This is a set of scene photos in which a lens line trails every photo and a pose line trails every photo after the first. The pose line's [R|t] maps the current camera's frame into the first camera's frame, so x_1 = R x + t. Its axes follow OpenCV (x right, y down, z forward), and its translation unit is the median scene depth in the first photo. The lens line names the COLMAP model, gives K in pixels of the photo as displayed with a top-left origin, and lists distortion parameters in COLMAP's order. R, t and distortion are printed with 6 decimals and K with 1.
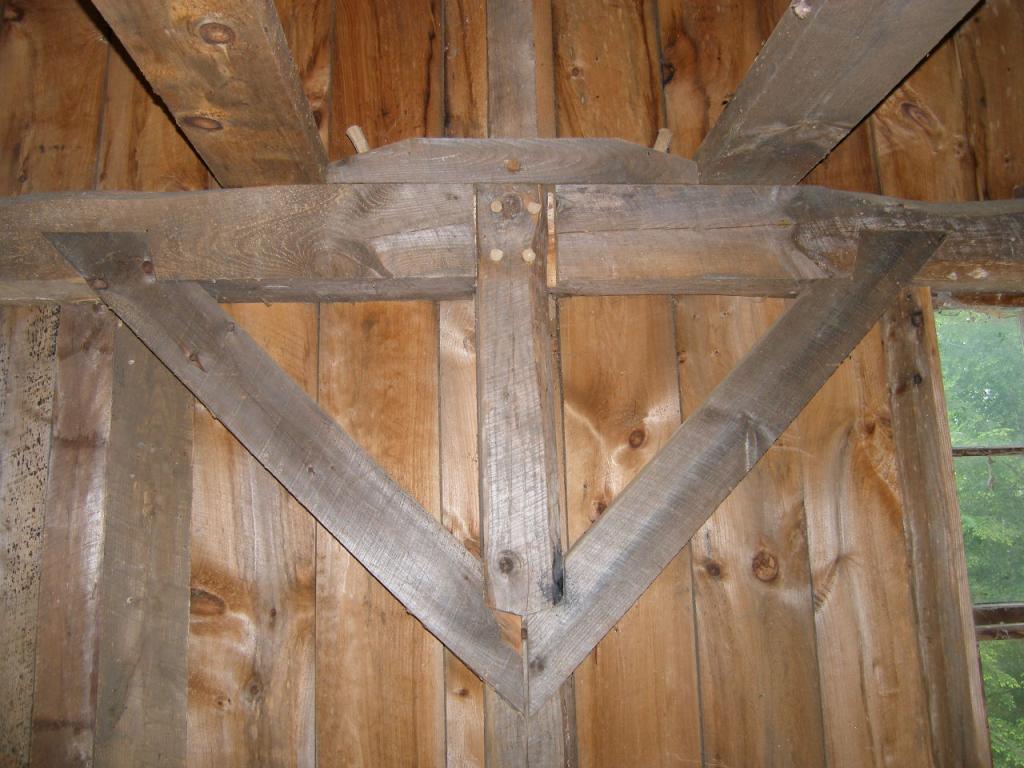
lens RADIAL K [[829.4, 0, 516.4], [0, 829.4, 365.6], [0, 0, 1]] dist [-0.081425, 0.003446]
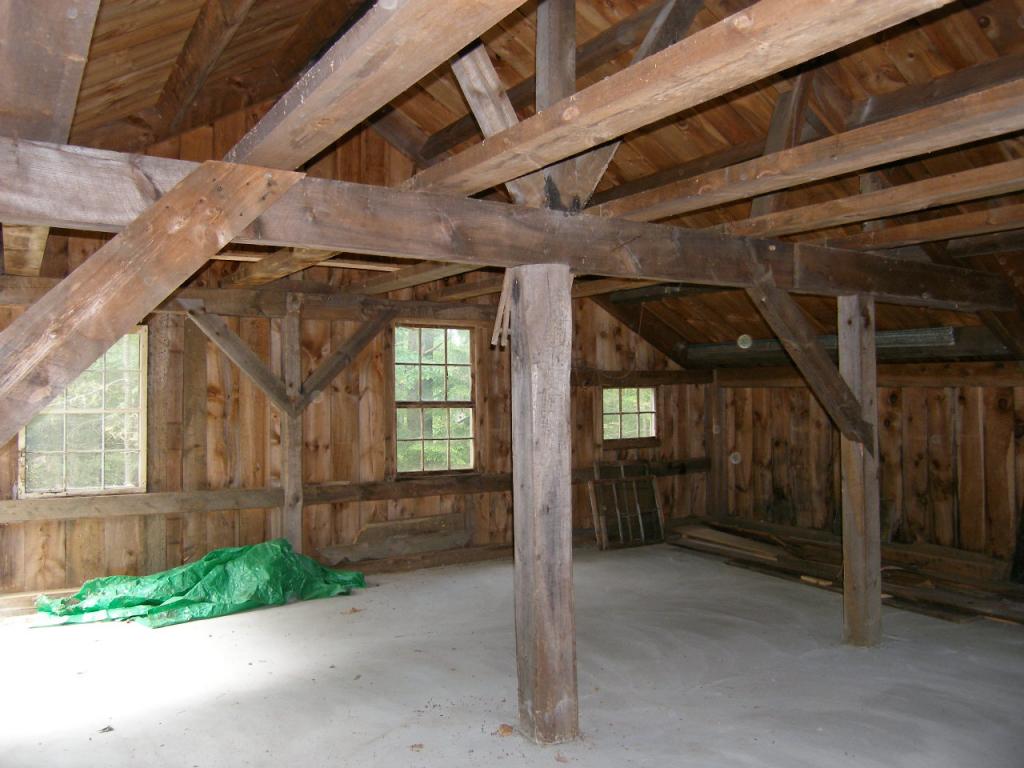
lens RADIAL K [[829.4, 0, 516.4], [0, 829.4, 365.6], [0, 0, 1]] dist [-0.081425, 0.003446]
pose [[0.871498, 0.043652, 0.488452, -0.976840], [-0.116101, 0.986080, 0.119023, -0.457022], [-0.476458, -0.160438, 0.864435, -2.921677]]
